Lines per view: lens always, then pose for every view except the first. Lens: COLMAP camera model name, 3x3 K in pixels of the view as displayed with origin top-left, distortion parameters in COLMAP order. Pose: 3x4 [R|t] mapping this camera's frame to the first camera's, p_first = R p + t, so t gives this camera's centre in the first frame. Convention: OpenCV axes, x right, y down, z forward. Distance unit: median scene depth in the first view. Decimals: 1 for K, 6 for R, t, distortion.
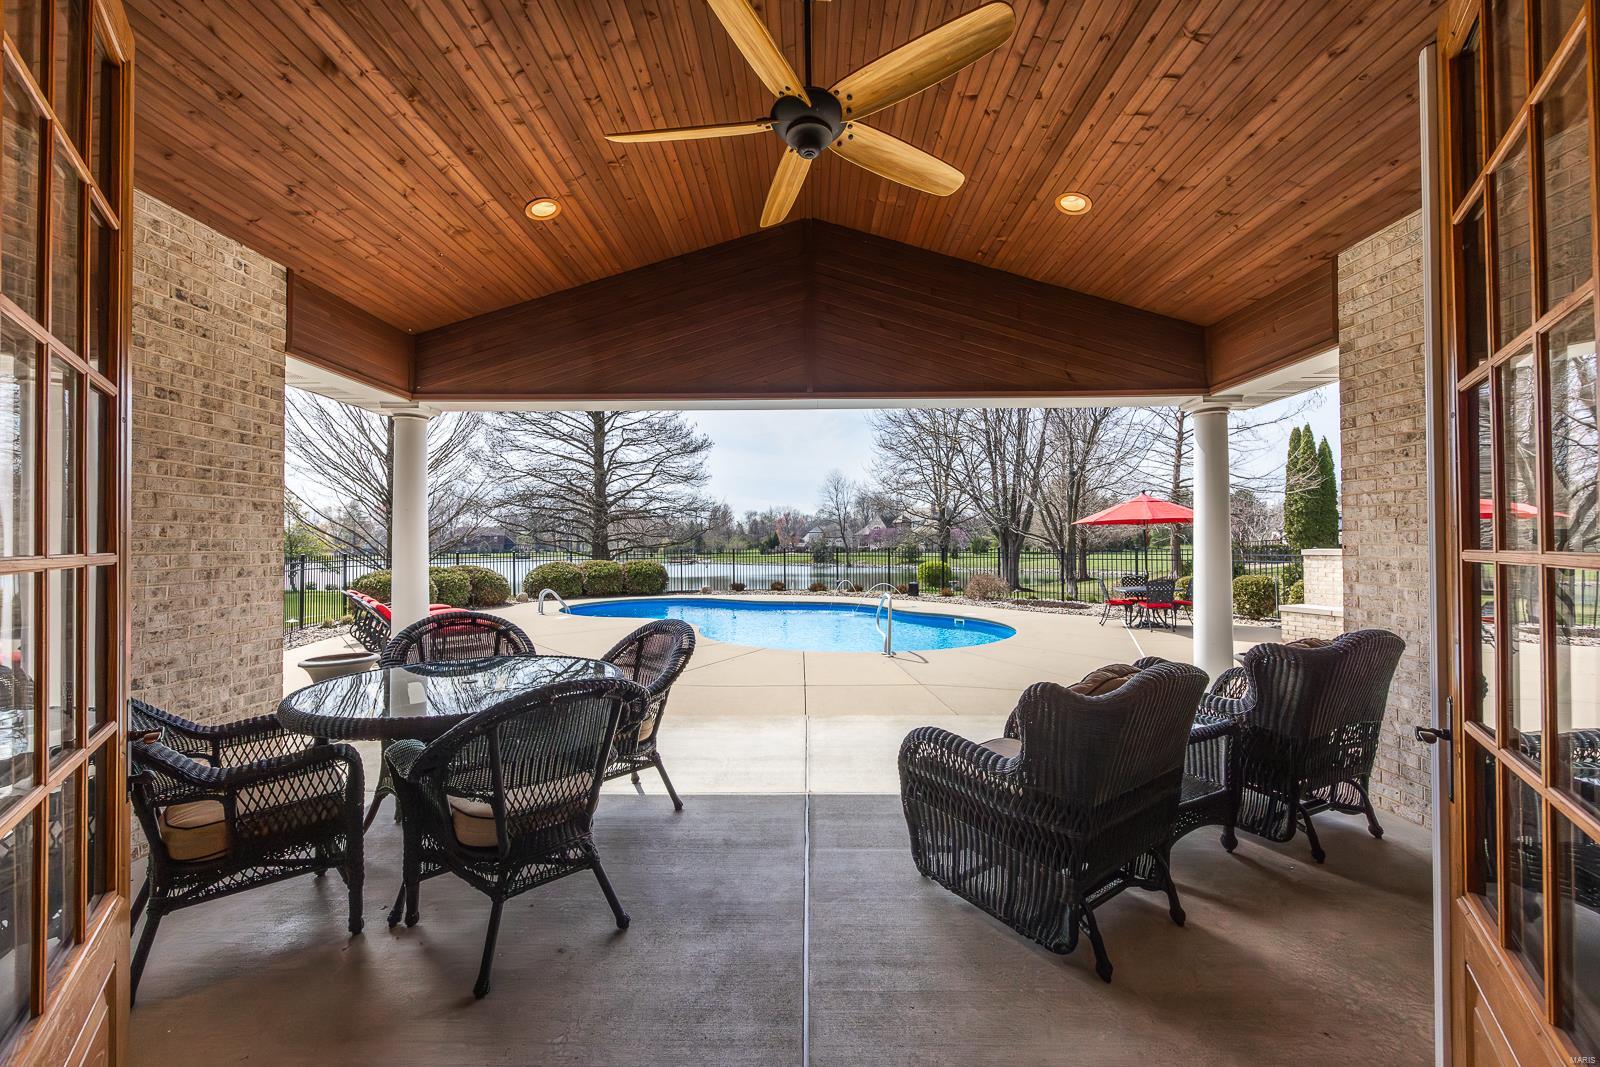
lens RADIAL K [[647.5, 0, 809.8], [0, 647.5, 536.0], [0, 0, 1]] dist [-0.000152, -0.000348]
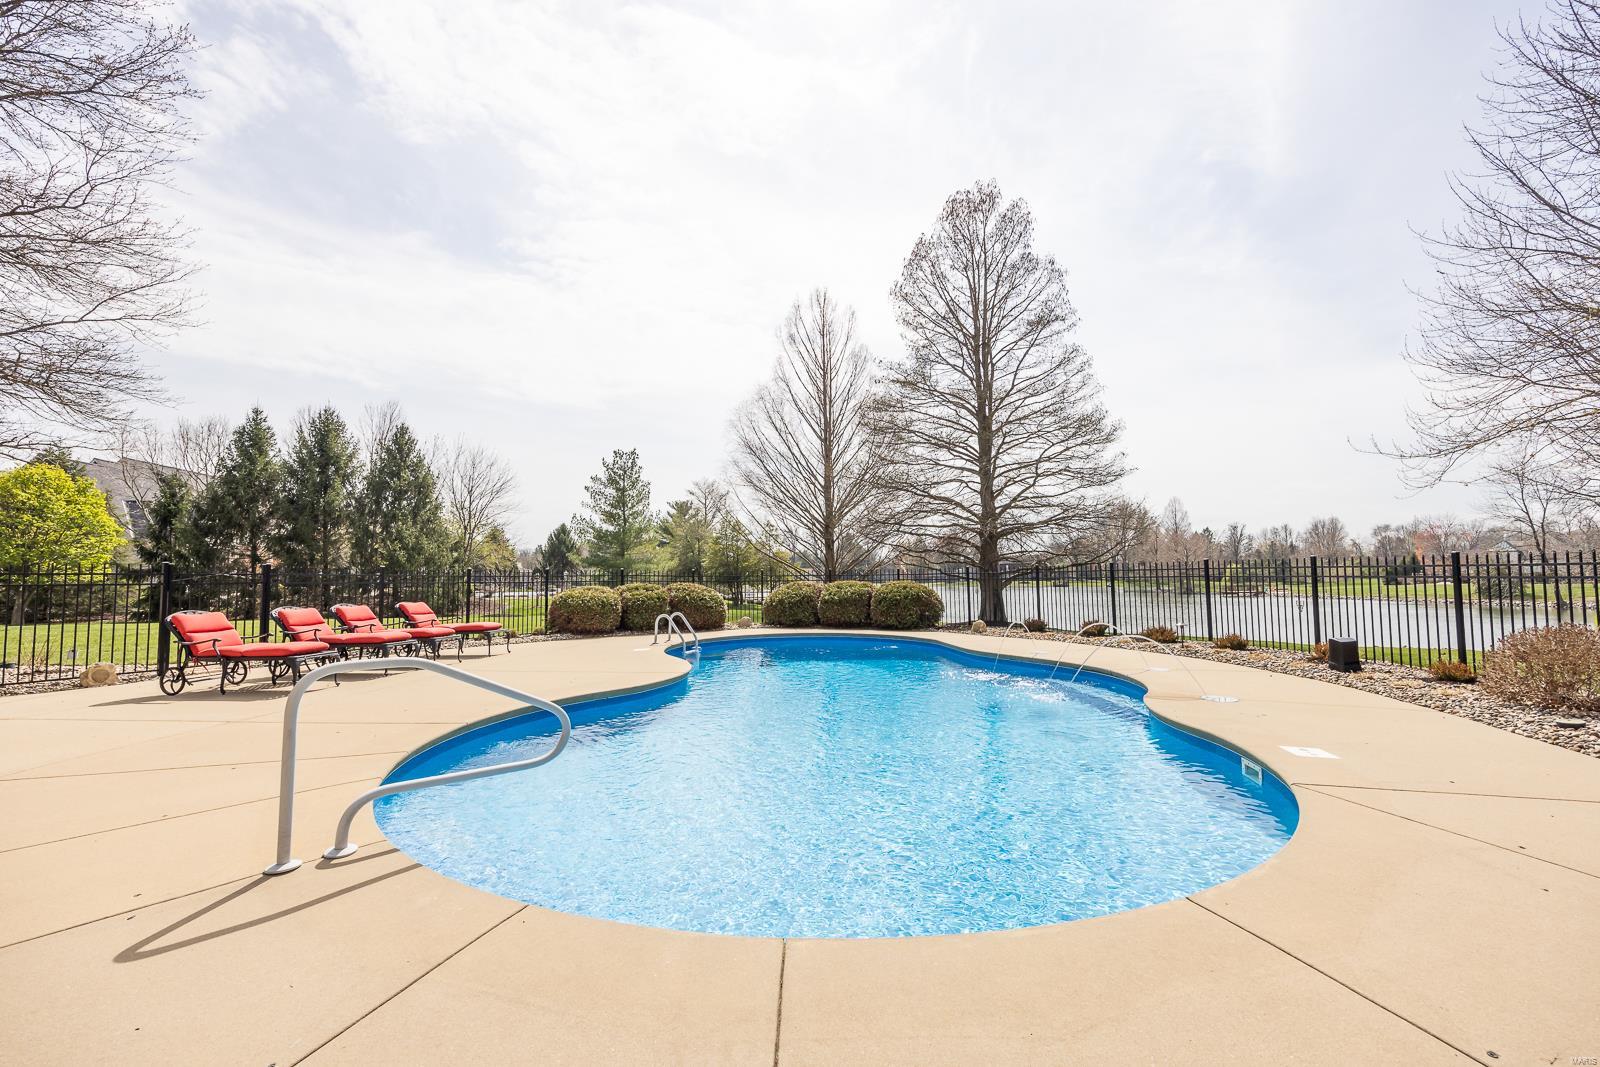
lens RADIAL K [[647.5, 0, 809.8], [0, 647.5, 536.0], [0, 0, 1]] dist [-0.000152, -0.000348]
pose [[0.663068, -0.044595, -0.747229, 0.152714], [0.012363, 0.998740, -0.048635, 0.013442], [0.748457, 0.023011, 0.662784, 0.288891]]
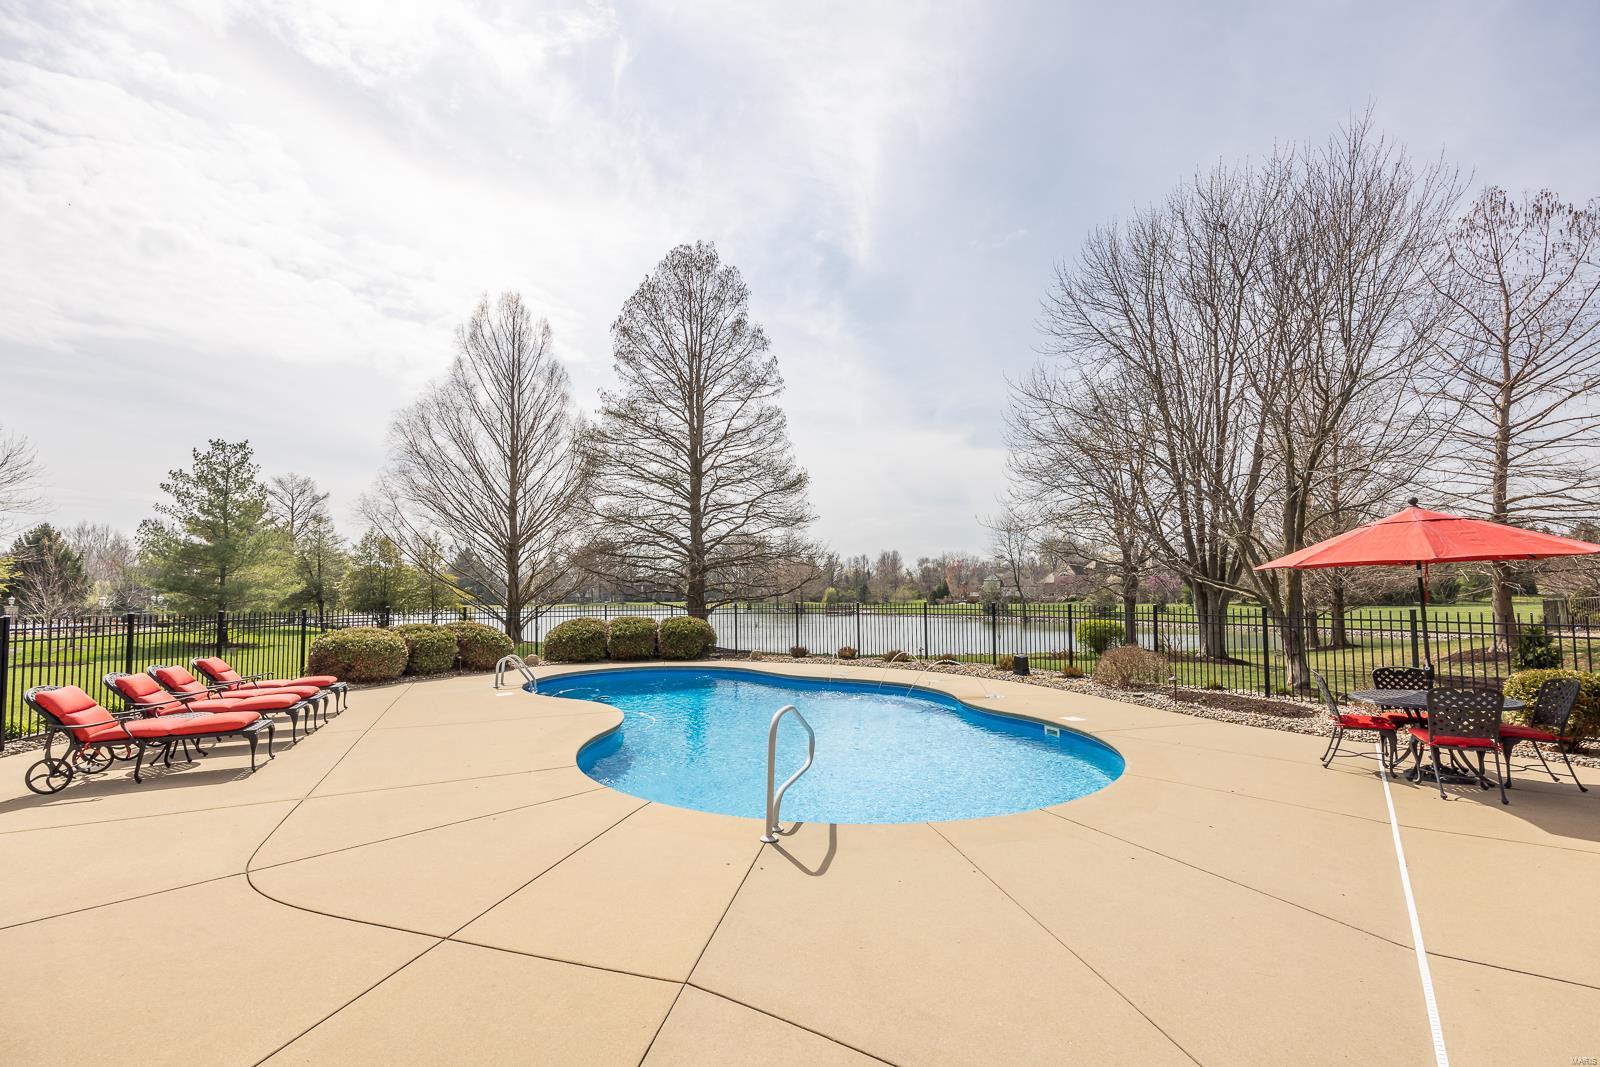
lens RADIAL K [[664.2, 0, 796.3], [0, 664.2, 558.9], [0, 0, 1]] dist [0.000866, 0.000647]
pose [[0.955292, -0.012356, -0.295405, 0.087827], [0.001210, 0.999281, -0.037882, -0.002880], [0.295661, 0.035831, 0.954621, 0.154581]]
